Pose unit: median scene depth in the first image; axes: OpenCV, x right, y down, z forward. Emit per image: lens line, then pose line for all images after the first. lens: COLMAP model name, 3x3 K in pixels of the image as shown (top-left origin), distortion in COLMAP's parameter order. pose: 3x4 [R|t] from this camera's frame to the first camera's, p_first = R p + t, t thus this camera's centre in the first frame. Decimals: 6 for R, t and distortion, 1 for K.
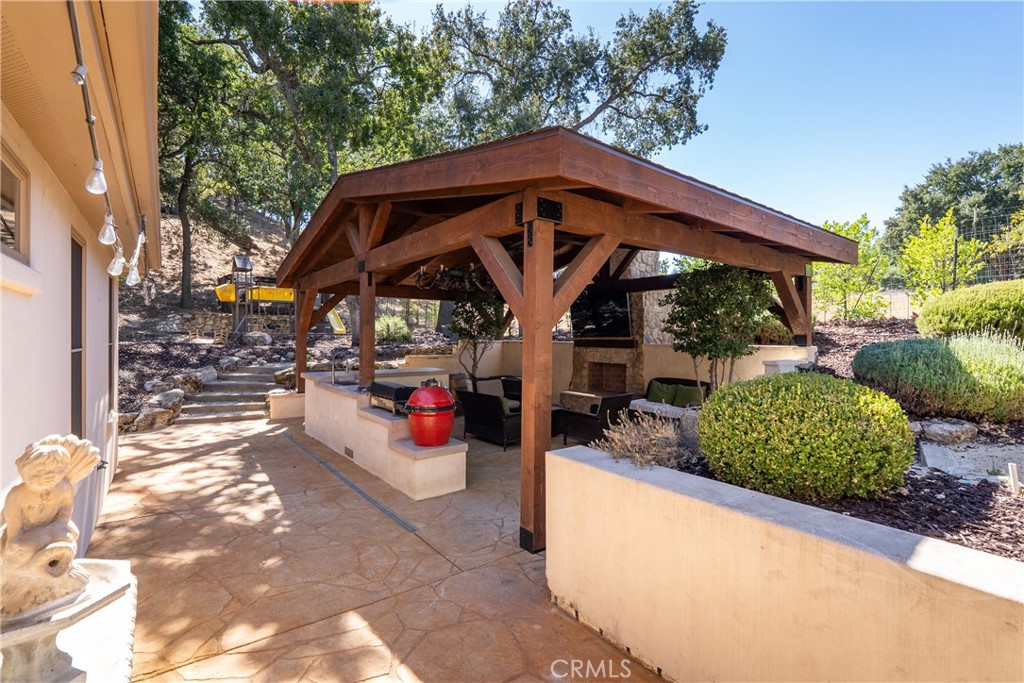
lens RADIAL K [[461.7, 0, 512.9], [0, 461.7, 339.5], [0, 0, 1]] dist [-0.007397, 0.002324]
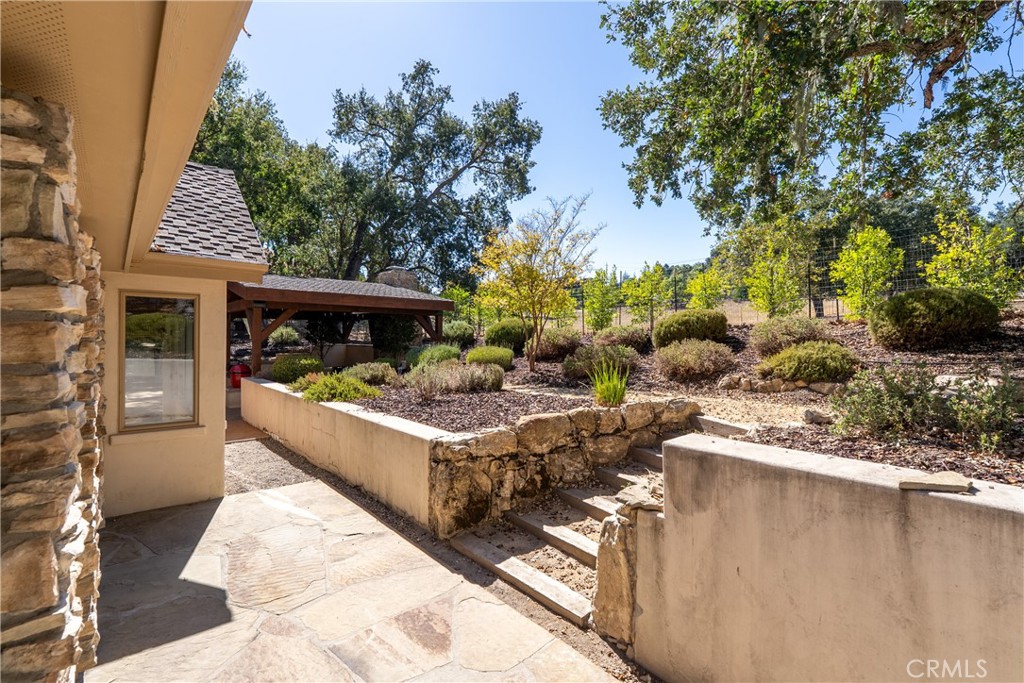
lens RADIAL K [[461.7, 0, 506.4], [0, 461.7, 338.8], [0, 0, 1]] dist [-0.007397, 0.002324]
pose [[0.998172, 0.004497, 0.060275, 0.556124], [-0.004069, 0.999966, -0.007214, -0.009429], [-0.060305, 0.006956, 0.998156, -0.779056]]
